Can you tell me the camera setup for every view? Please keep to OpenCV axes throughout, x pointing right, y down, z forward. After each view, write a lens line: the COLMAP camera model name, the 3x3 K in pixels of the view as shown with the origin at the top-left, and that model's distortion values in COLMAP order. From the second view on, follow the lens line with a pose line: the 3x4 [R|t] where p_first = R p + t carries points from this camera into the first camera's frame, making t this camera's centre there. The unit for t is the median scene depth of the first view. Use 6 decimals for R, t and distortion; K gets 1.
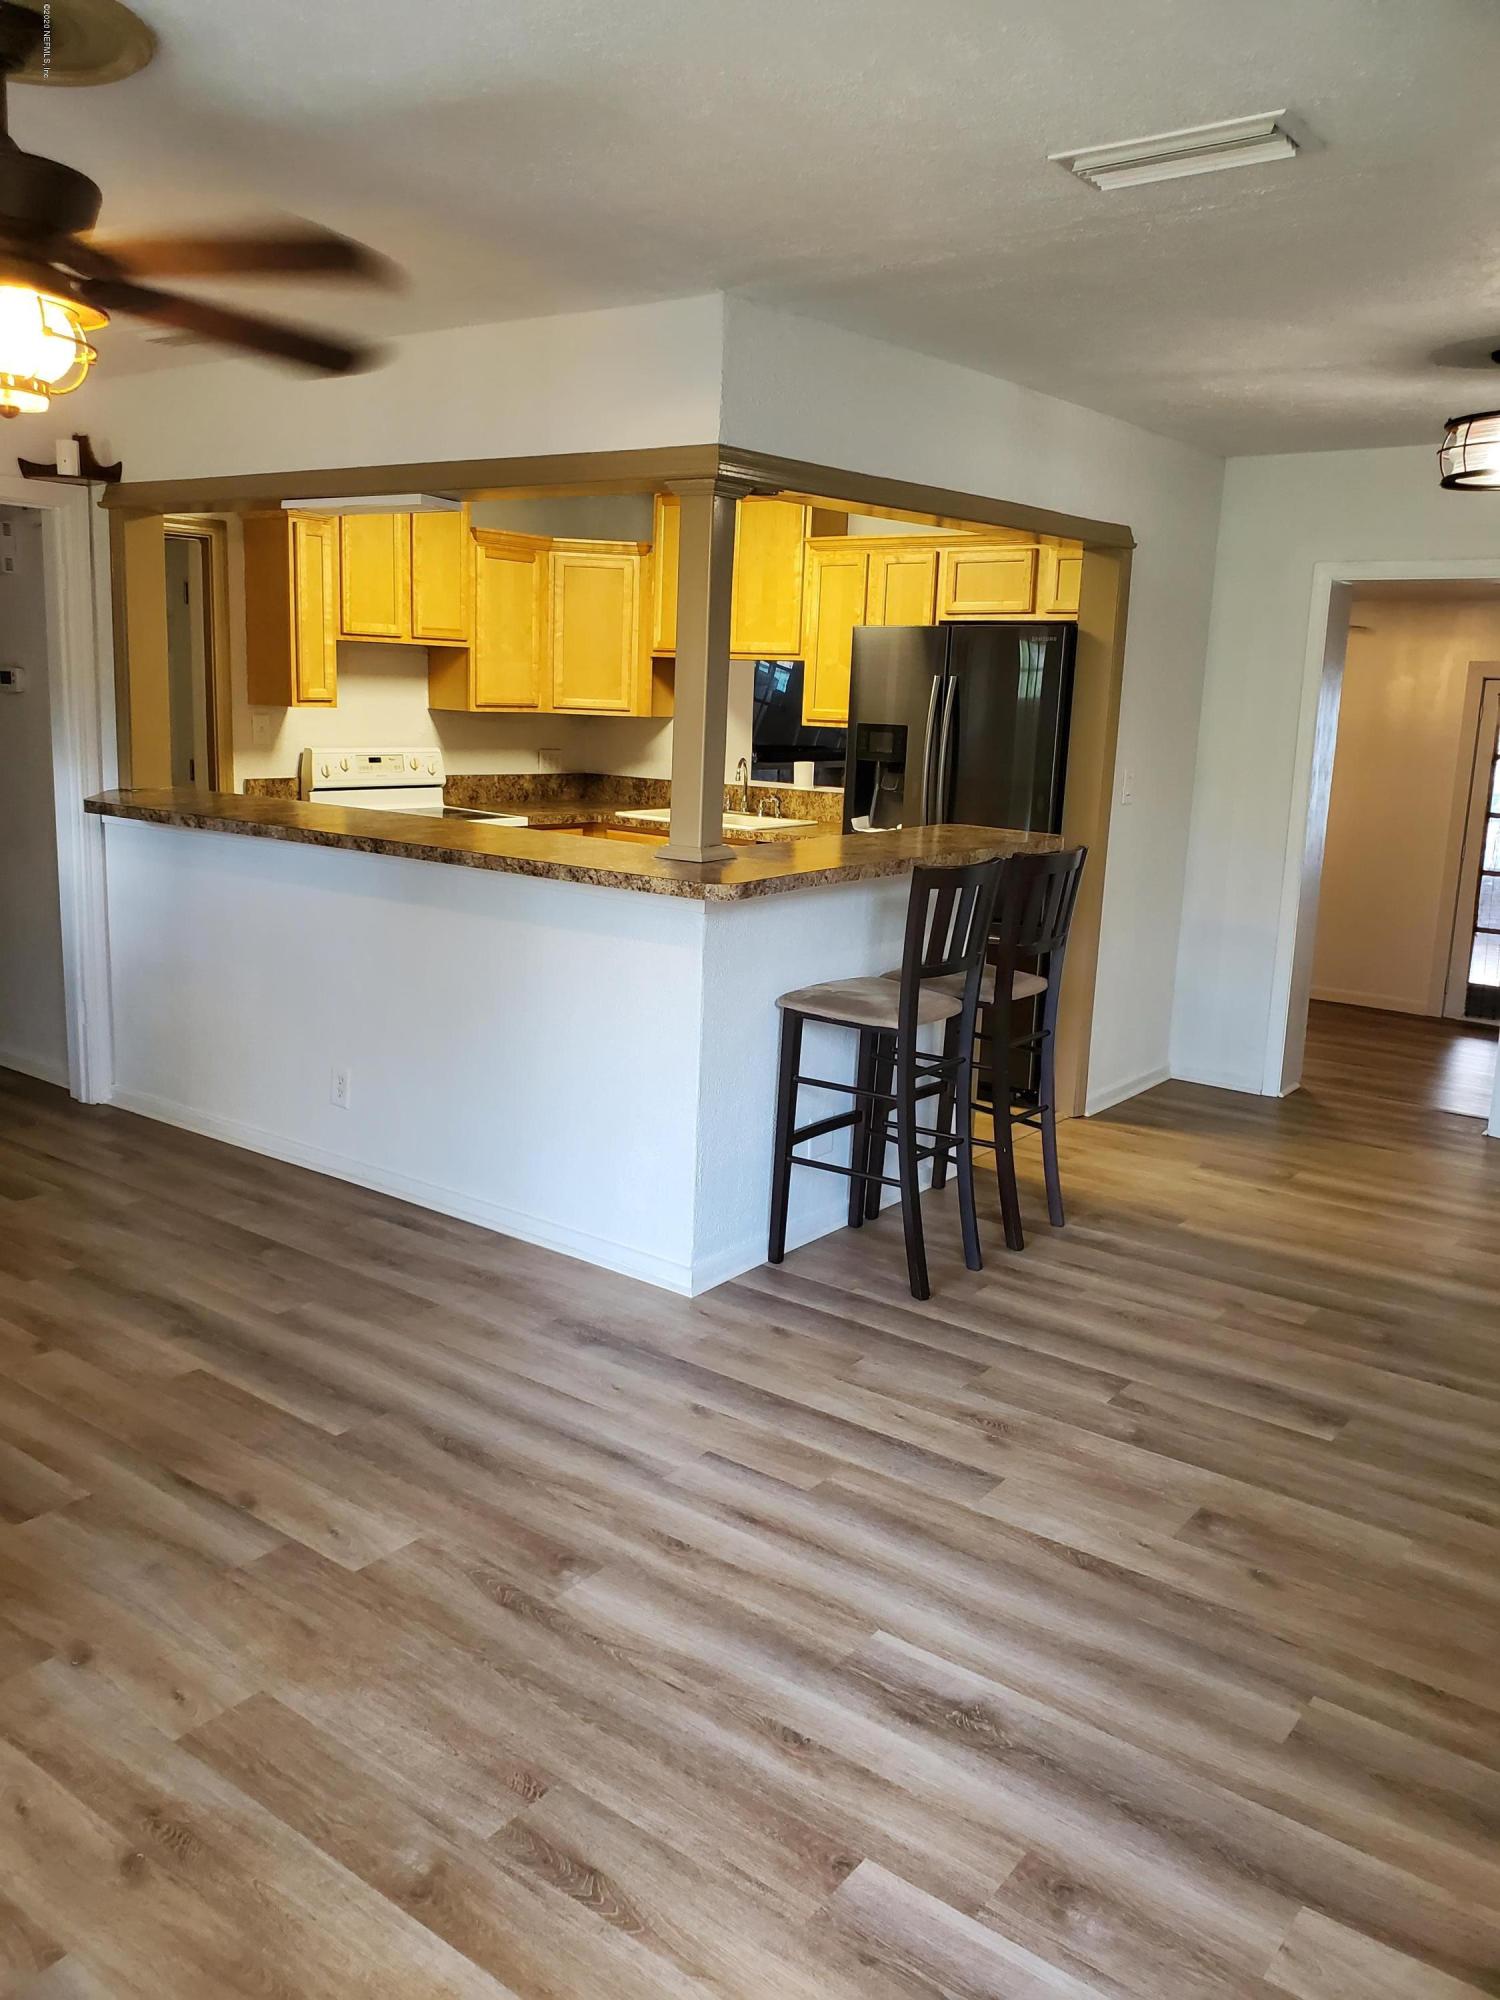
lens RADIAL K [[1549.3, 0, 732.3], [0, 1549.3, 1002.4], [0, 0, 1]] dist [0.023478, -0.014617]
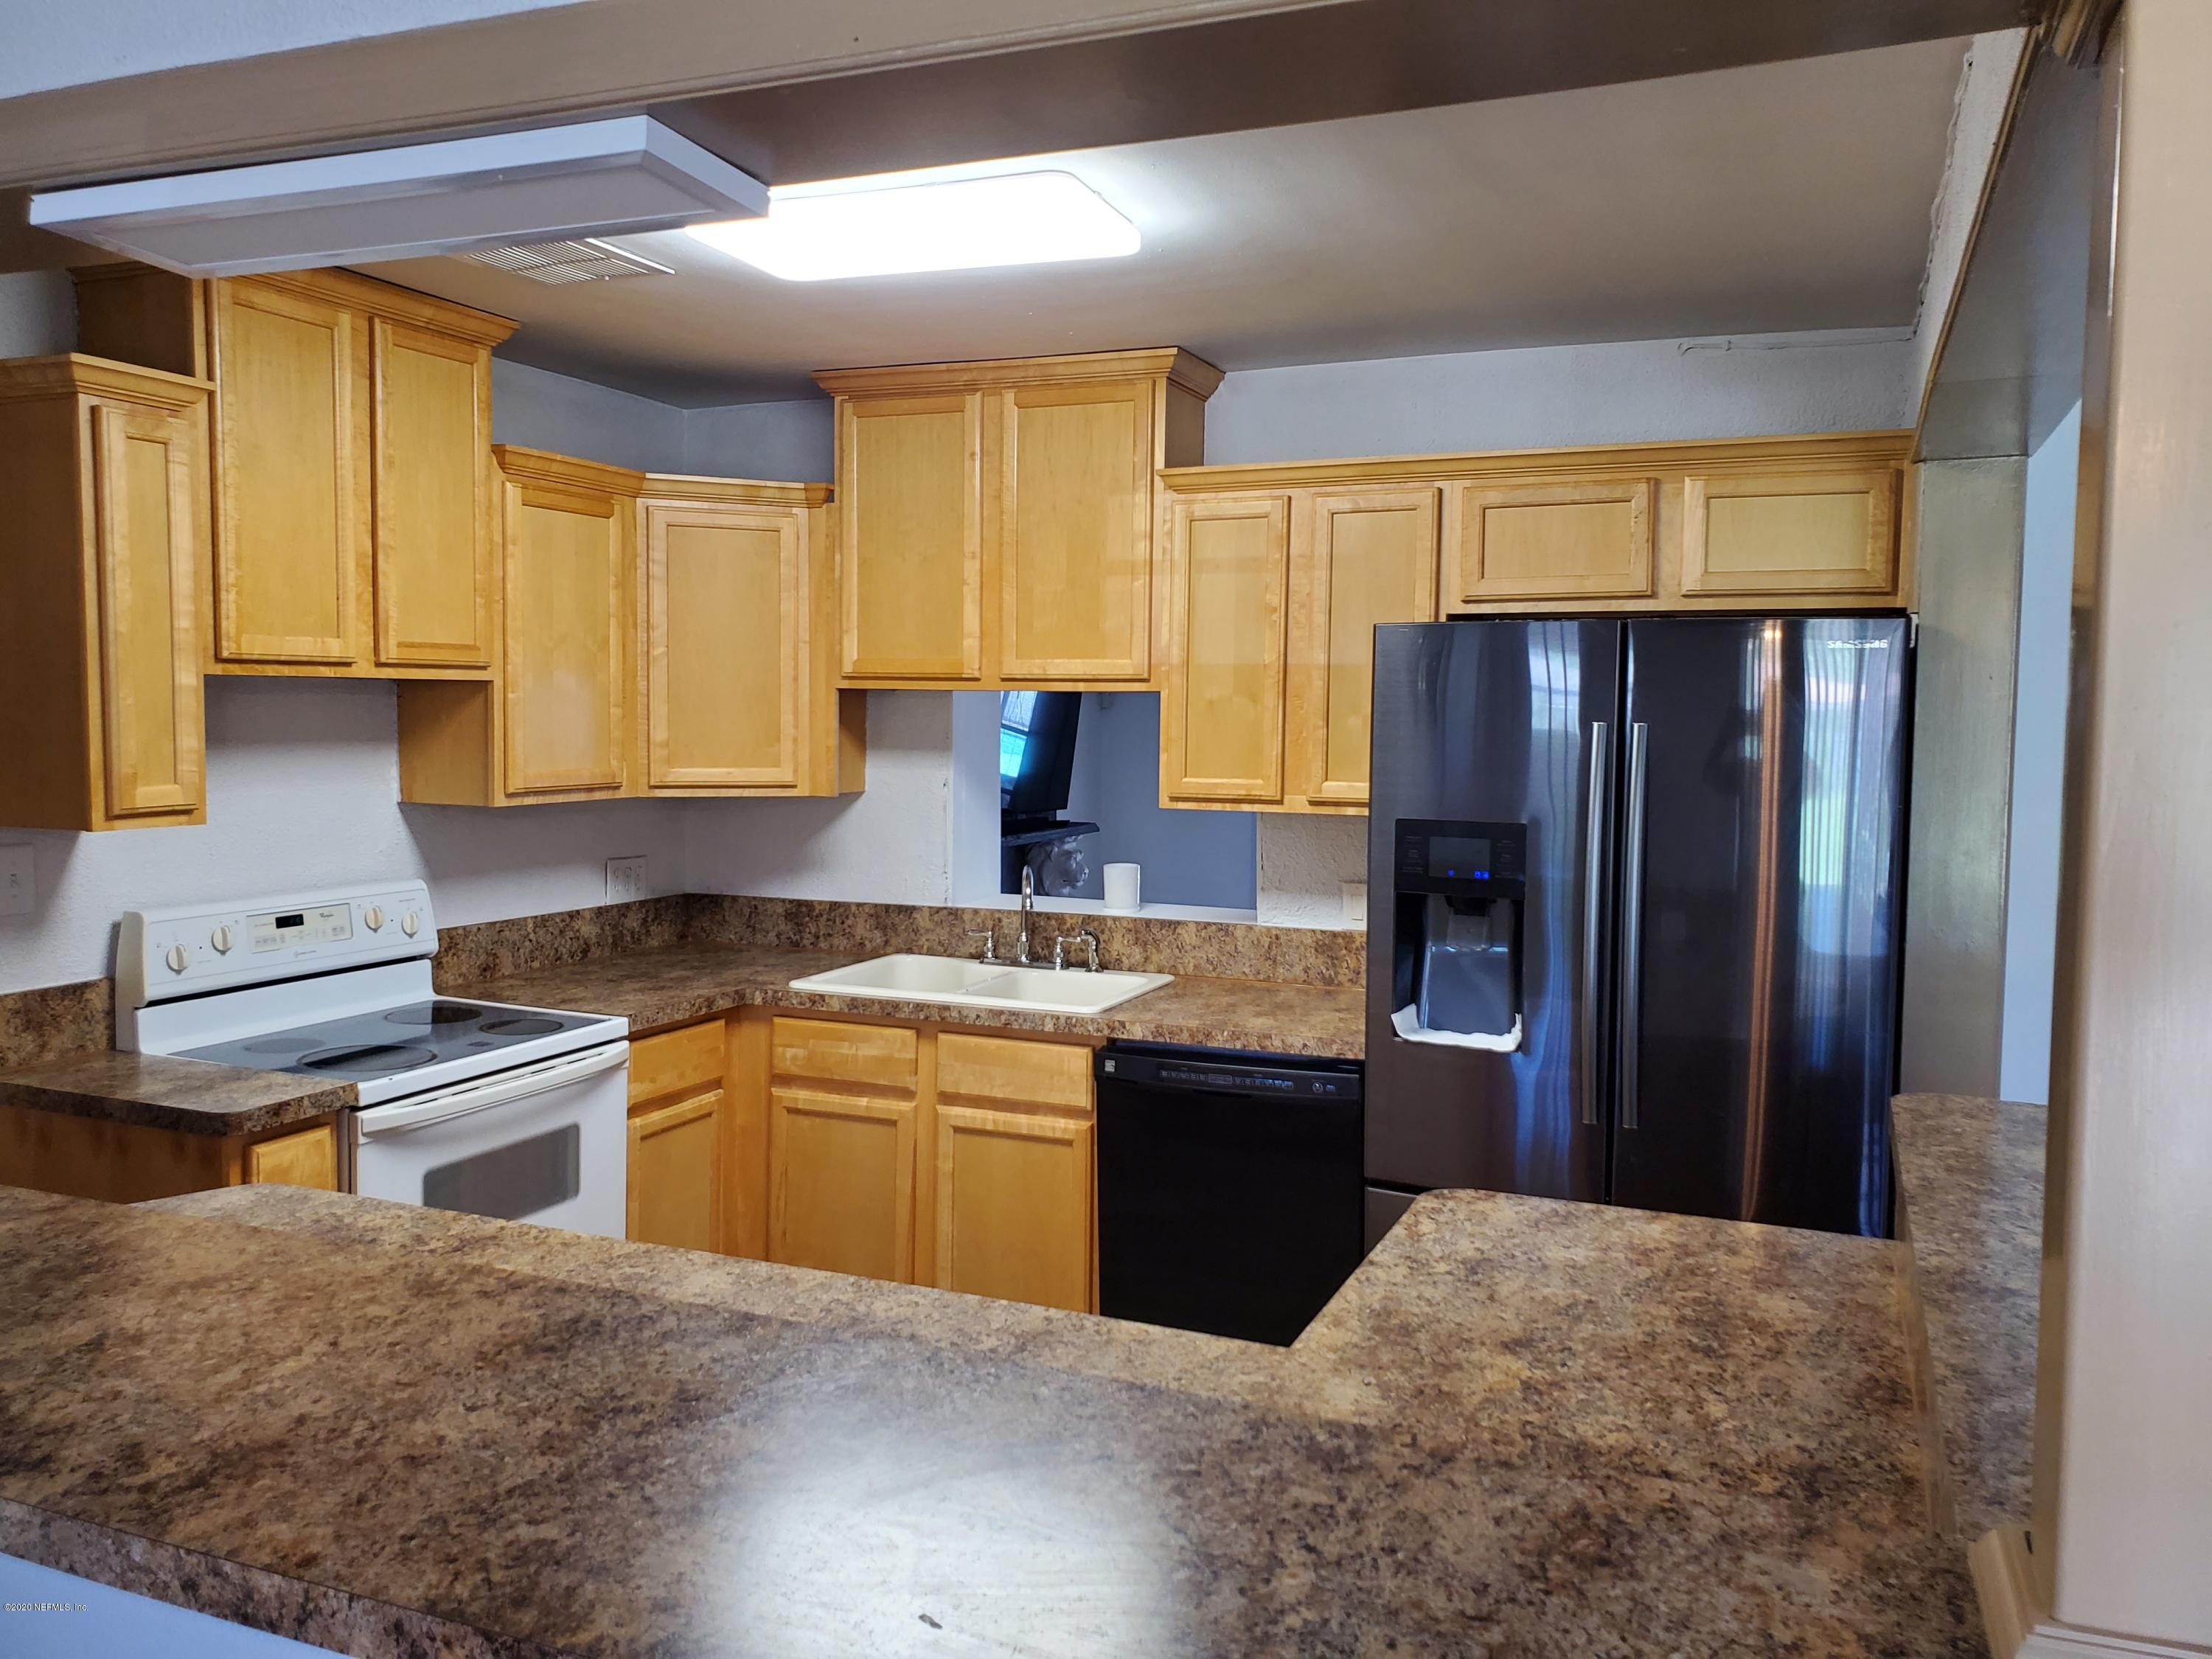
lens RADIAL K [[1713.6, 0, 1110.7], [0, 1713.6, 813.6], [0, 0, 1]] dist [0.023478, -0.014617]
pose [[0.963301, -0.044299, 0.264741, -0.126132], [0.078257, 0.989790, -0.119130, -0.105688], [-0.256761, 0.135476, 0.956933, 0.430025]]
